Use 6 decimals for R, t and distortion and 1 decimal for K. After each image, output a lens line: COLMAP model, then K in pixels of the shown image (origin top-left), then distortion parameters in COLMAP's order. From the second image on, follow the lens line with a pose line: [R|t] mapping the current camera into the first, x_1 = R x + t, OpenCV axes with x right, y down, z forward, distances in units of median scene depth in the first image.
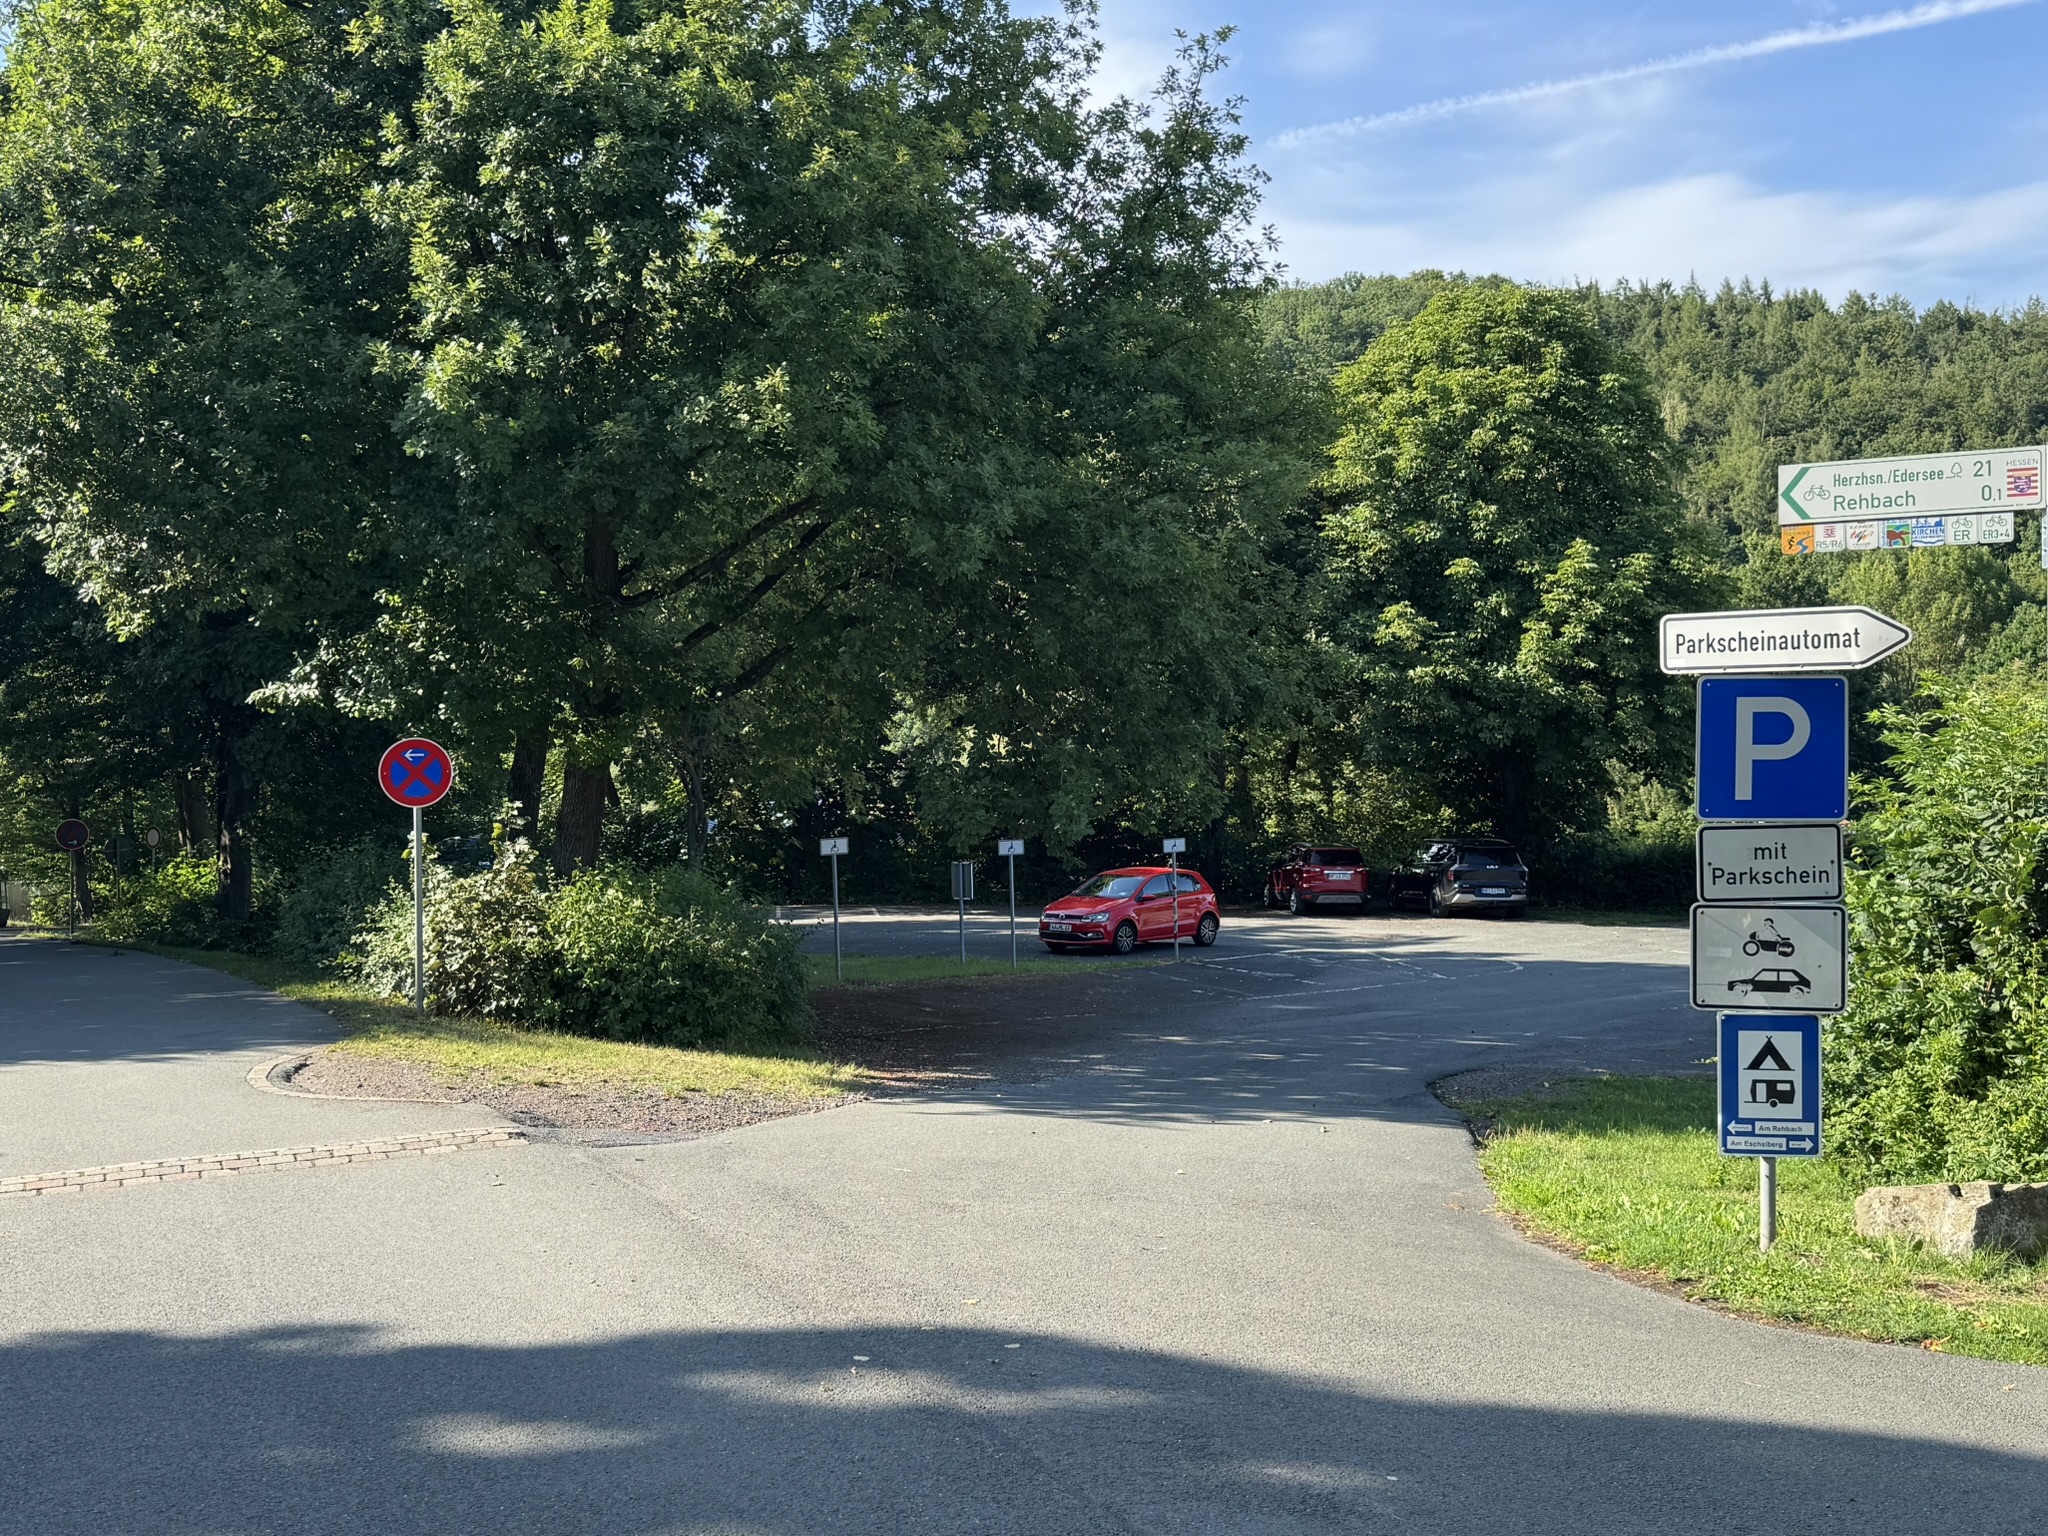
lens RADIAL K [[1897.4, 0, 1024.0], [0, 1897.4, 768.0], [0, 0, 1]] dist [0.153072, -0.319729]
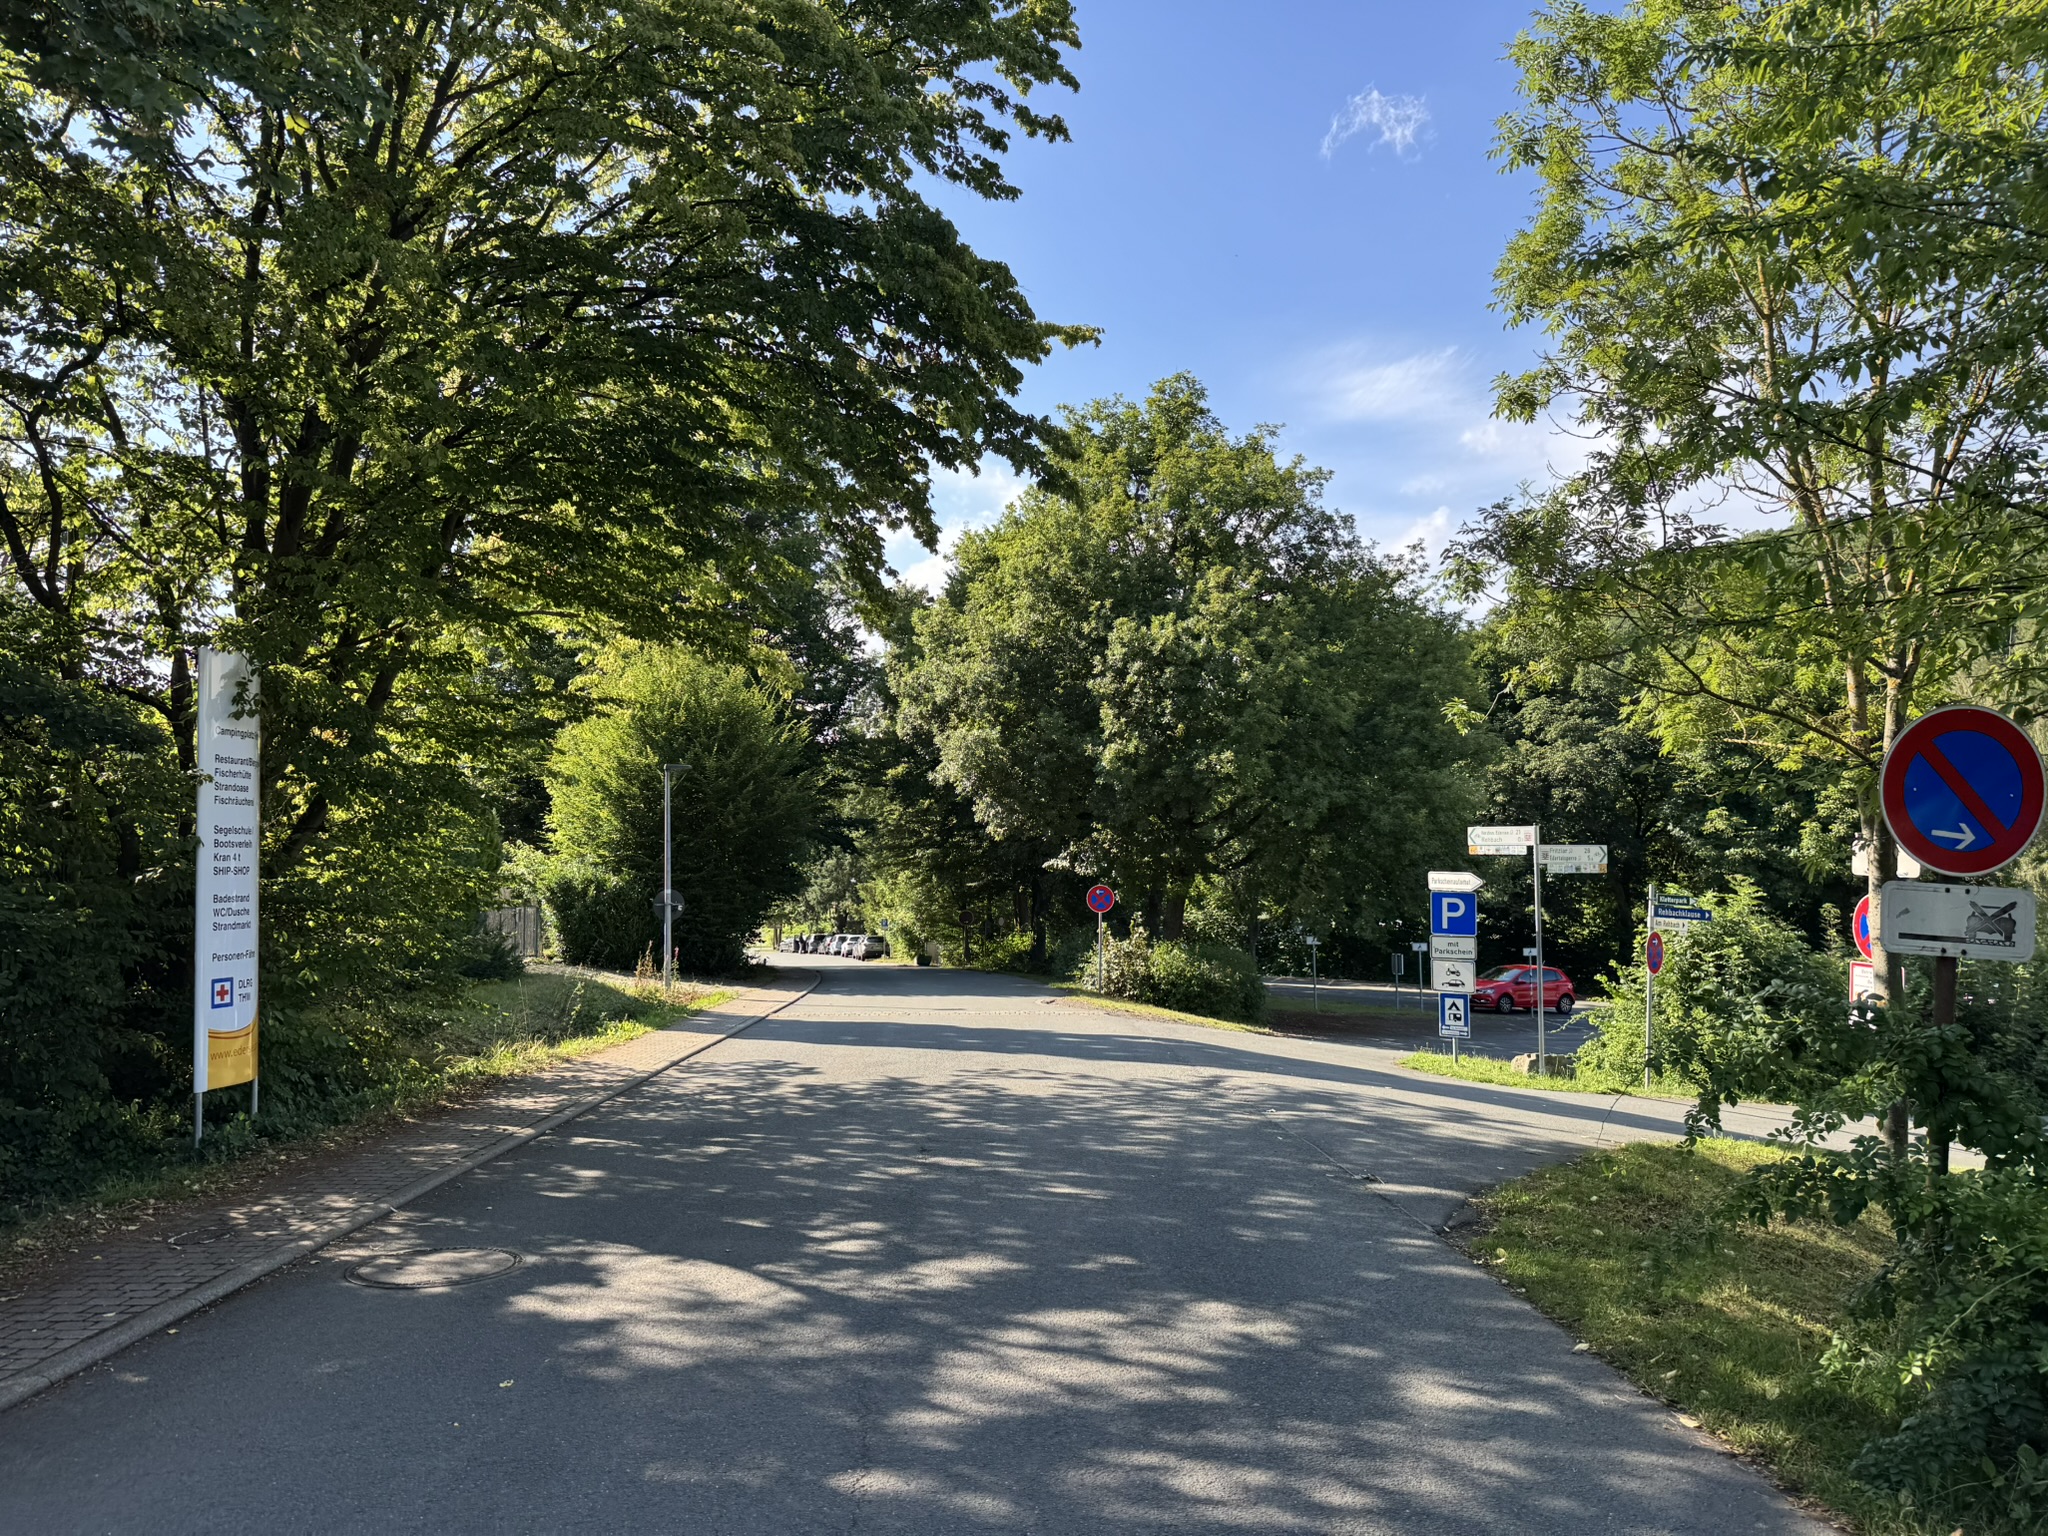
lens RADIAL K [[1425.3, 0, 1024.0], [0, 1425.3, 768.0], [0, 0, 1]] dist [0.052262, -0.002199]
pose [[0.918798, -0.000372, -0.394729, 0.335330], [-0.032131, 0.996611, -0.075728, -0.024183], [0.393419, 0.082262, 0.915672, -0.783886]]
